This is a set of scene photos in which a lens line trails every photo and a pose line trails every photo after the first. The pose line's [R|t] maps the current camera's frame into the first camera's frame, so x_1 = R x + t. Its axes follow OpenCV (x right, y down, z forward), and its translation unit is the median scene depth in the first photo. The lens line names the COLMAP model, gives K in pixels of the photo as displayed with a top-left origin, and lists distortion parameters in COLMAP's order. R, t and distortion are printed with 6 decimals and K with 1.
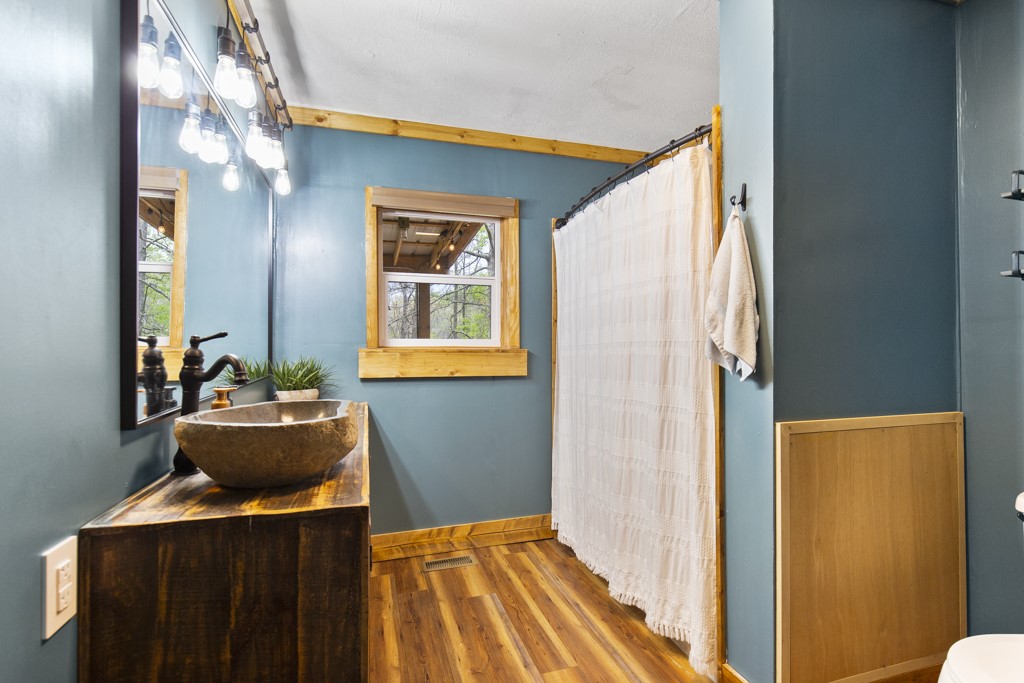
lens RADIAL K [[501.0, 0, 512.0], [0, 501.0, 341.5], [0, 0, 1]] dist [0.001620, 0.000760]
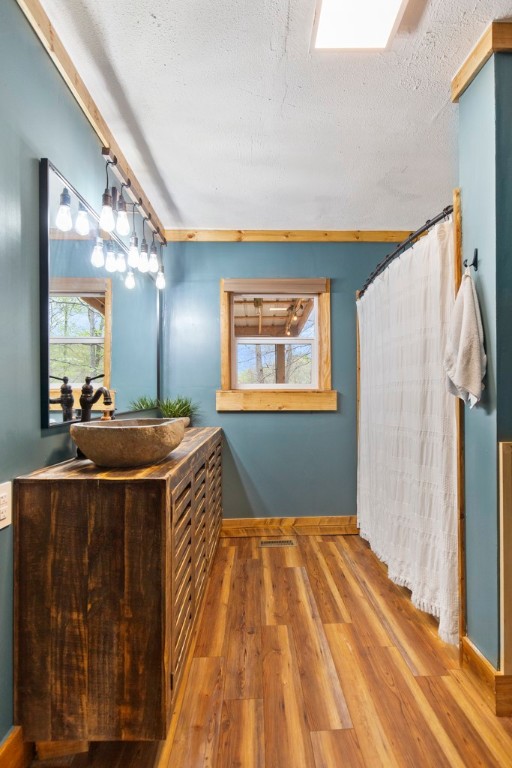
lens RADIAL K [[376.3, 0, 256.8], [0, 376.3, 393.1], [0, 0, 1]] dist [-0.000923, -0.000131]
pose [[0.961264, -0.004477, -0.275593, 0.145569], [0.005850, 0.999974, 0.004158, 0.024095], [0.275568, -0.005609, 0.961265, -0.028001]]
